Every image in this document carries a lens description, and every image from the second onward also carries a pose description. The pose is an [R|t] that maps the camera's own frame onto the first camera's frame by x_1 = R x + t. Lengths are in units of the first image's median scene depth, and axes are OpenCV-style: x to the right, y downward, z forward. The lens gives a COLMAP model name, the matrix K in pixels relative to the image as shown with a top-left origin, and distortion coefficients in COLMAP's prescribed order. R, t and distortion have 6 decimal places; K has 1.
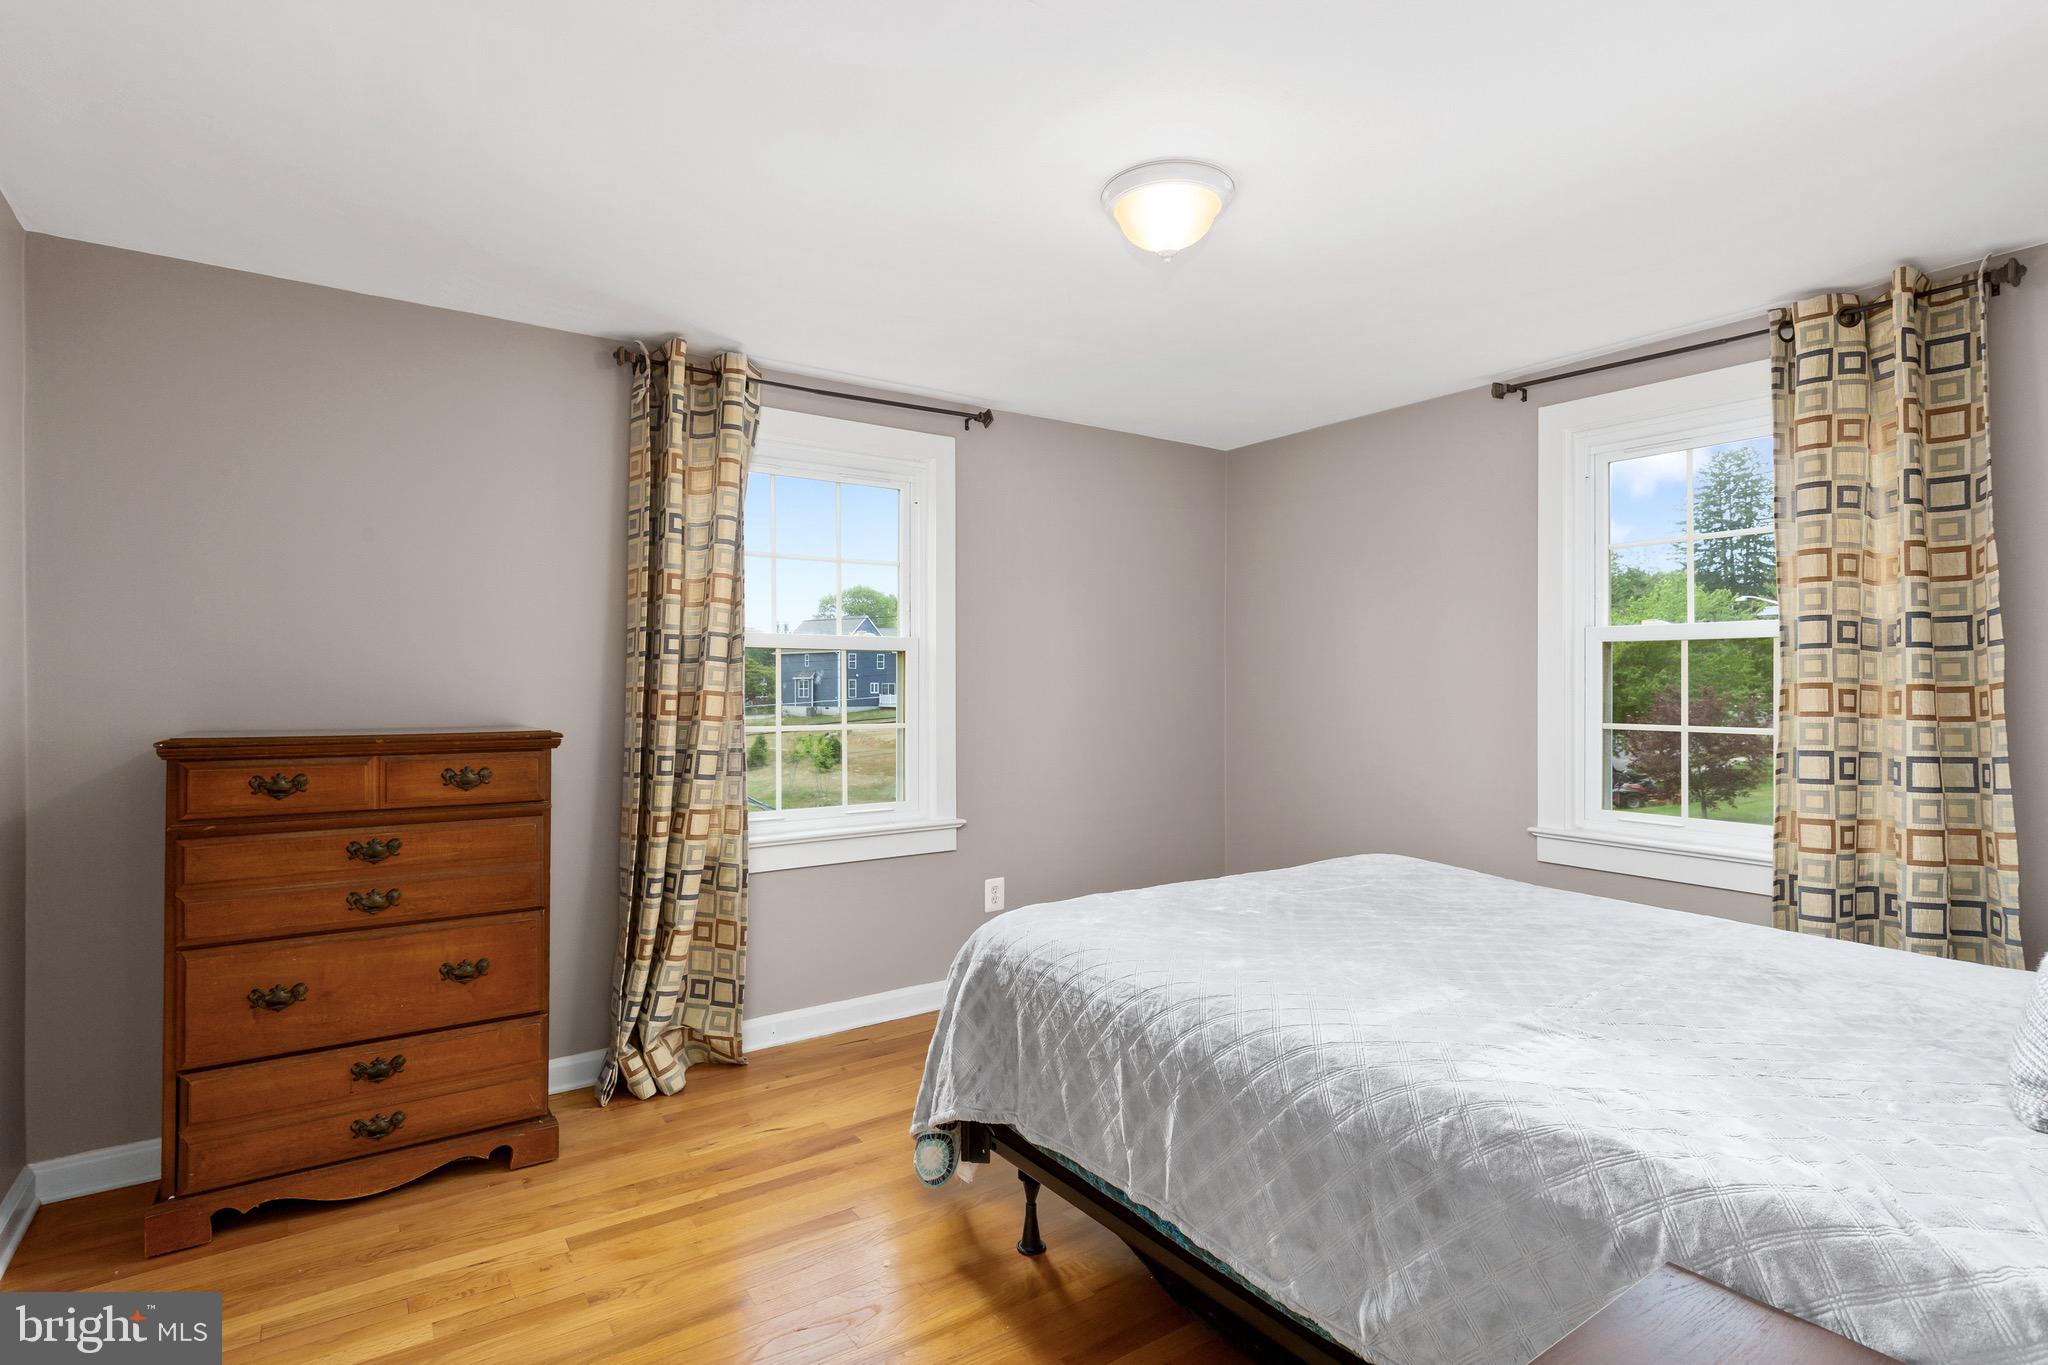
lens RADIAL K [[1019.3, 0, 1029.4], [0, 1019.3, 682.1], [0, 0, 1]] dist [0.001089, -0.000227]
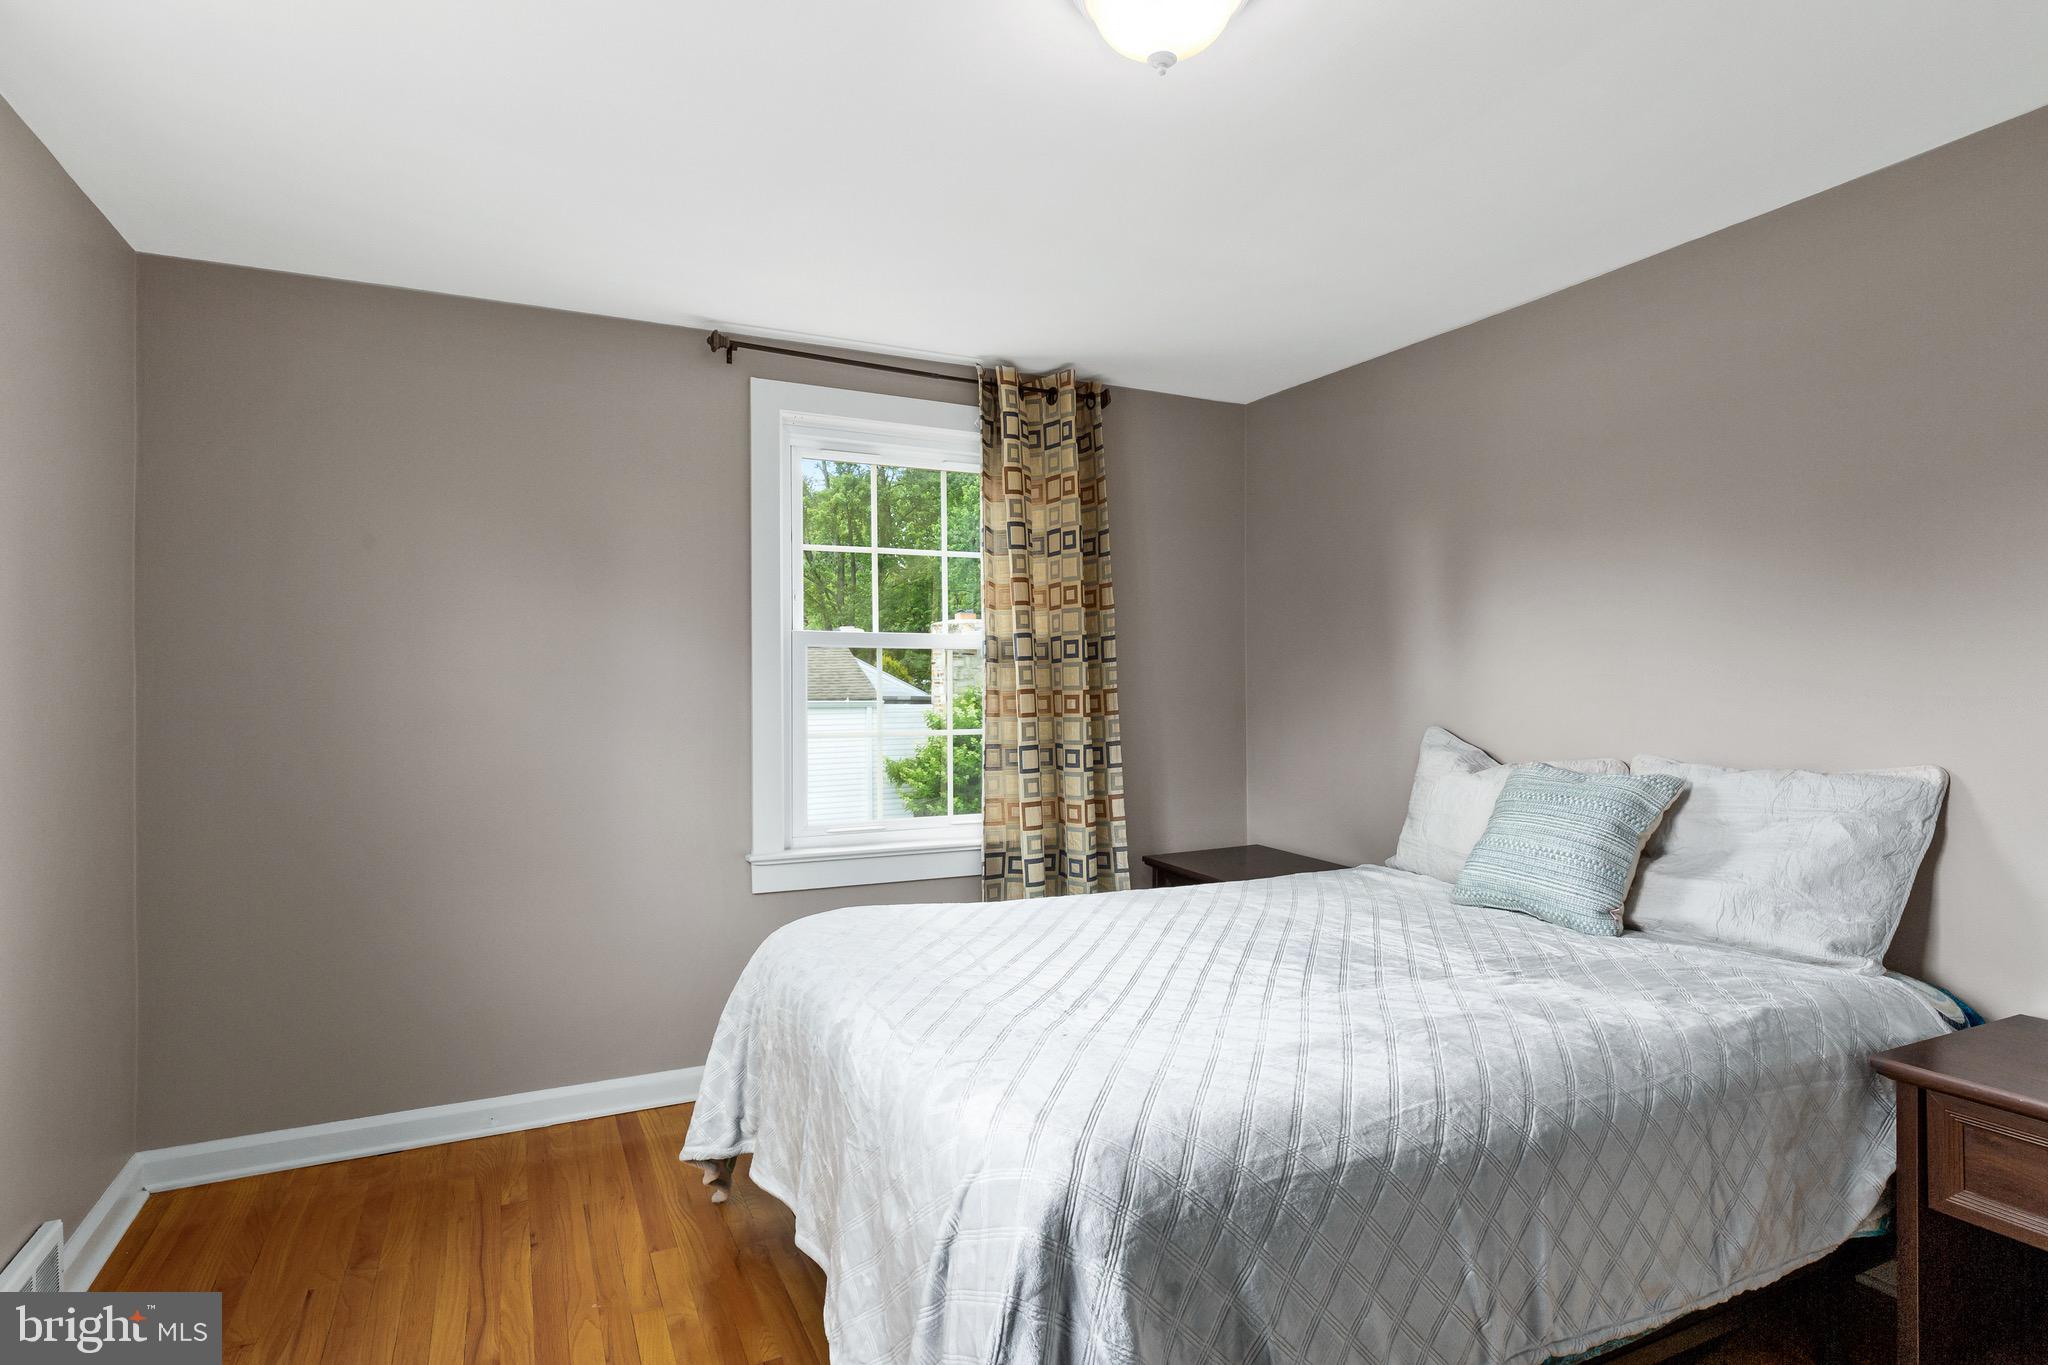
lens RADIAL K [[1106.8, 0, 1020.2], [0, 1106.8, 654.9], [0, 0, 1]] dist [0.002928, -0.000109]
pose [[0.145439, 0.021338, 0.989137, -0.513013], [0.002482, 0.999756, -0.021932, -0.010689], [-0.989364, 0.005645, 0.145351, 0.803002]]
